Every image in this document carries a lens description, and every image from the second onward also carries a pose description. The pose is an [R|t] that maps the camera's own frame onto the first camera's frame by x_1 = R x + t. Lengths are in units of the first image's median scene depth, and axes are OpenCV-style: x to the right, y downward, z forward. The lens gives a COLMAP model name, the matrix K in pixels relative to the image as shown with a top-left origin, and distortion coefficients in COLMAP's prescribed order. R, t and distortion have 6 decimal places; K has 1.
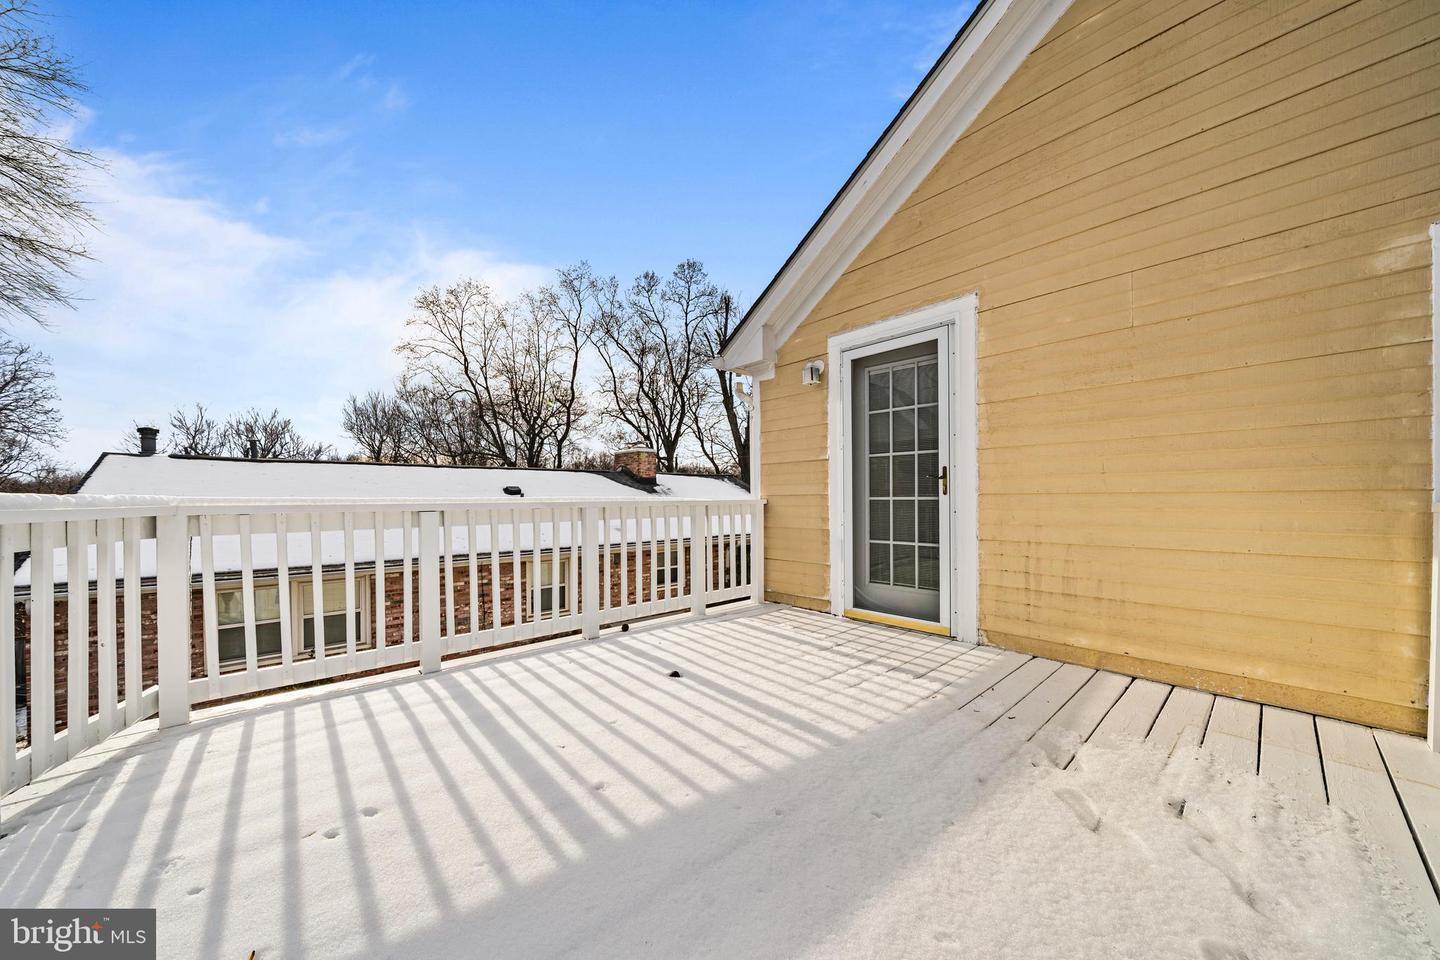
lens RADIAL K [[489.4, 0, 721.6], [0, 489.4, 494.7], [0, 0, 1]] dist [-0.004469, -0.000325]
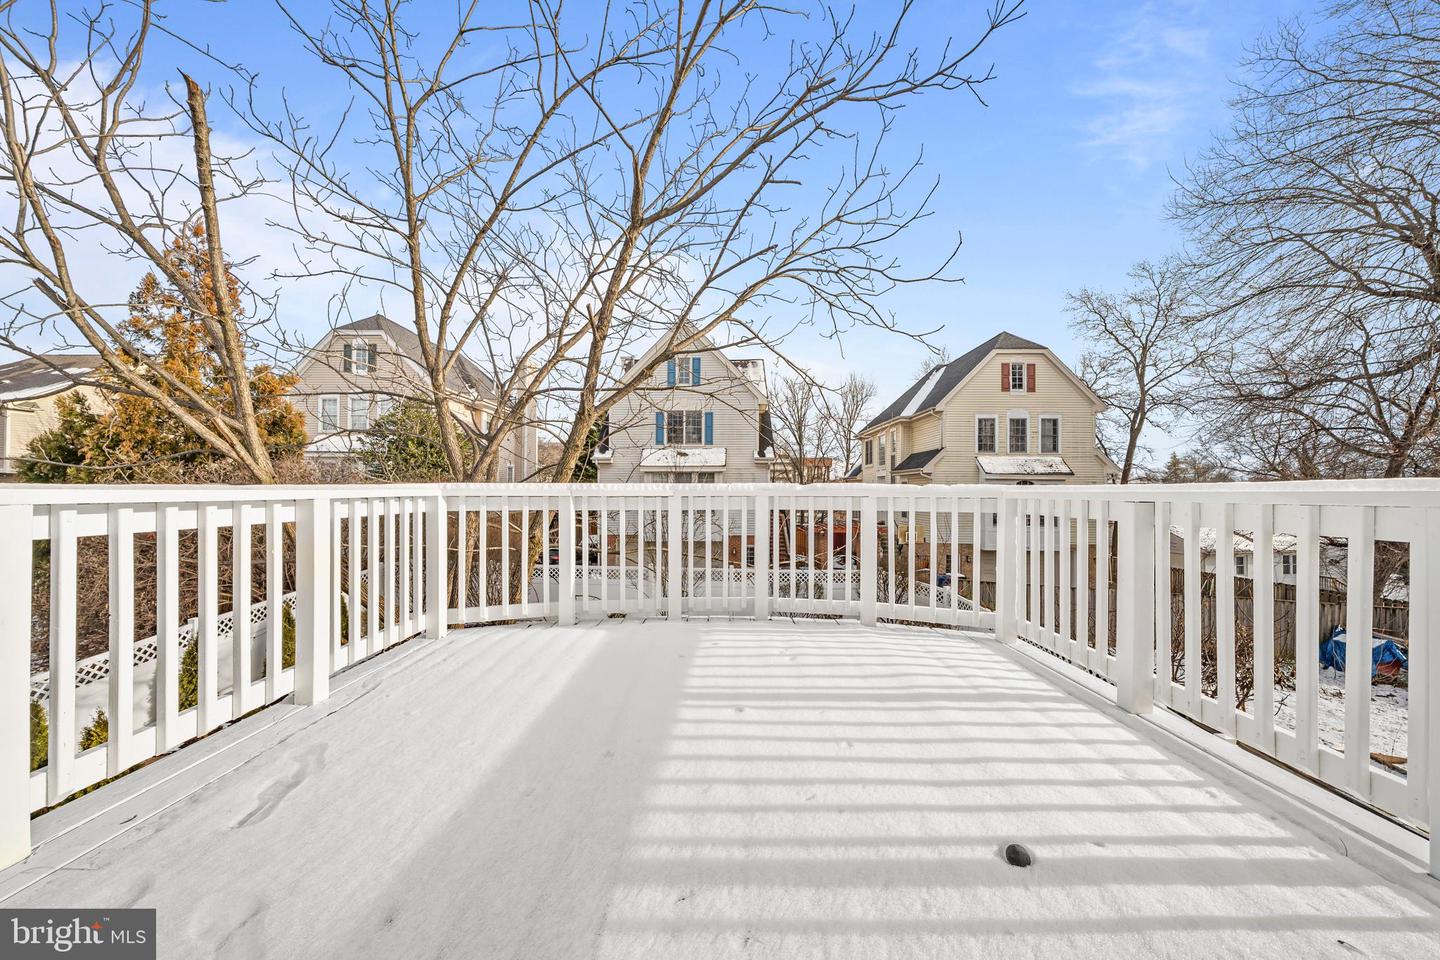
lens RADIAL K [[489.4, 0, 720.4], [0, 489.4, 490.2], [0, 0, 1]] dist [-0.004469, -0.000325]
pose [[-0.668449, -0.006087, -0.743733, 0.519199], [0.001540, 0.999953, -0.009568, 0.021903], [0.743756, -0.007541, -0.668408, 1.271800]]
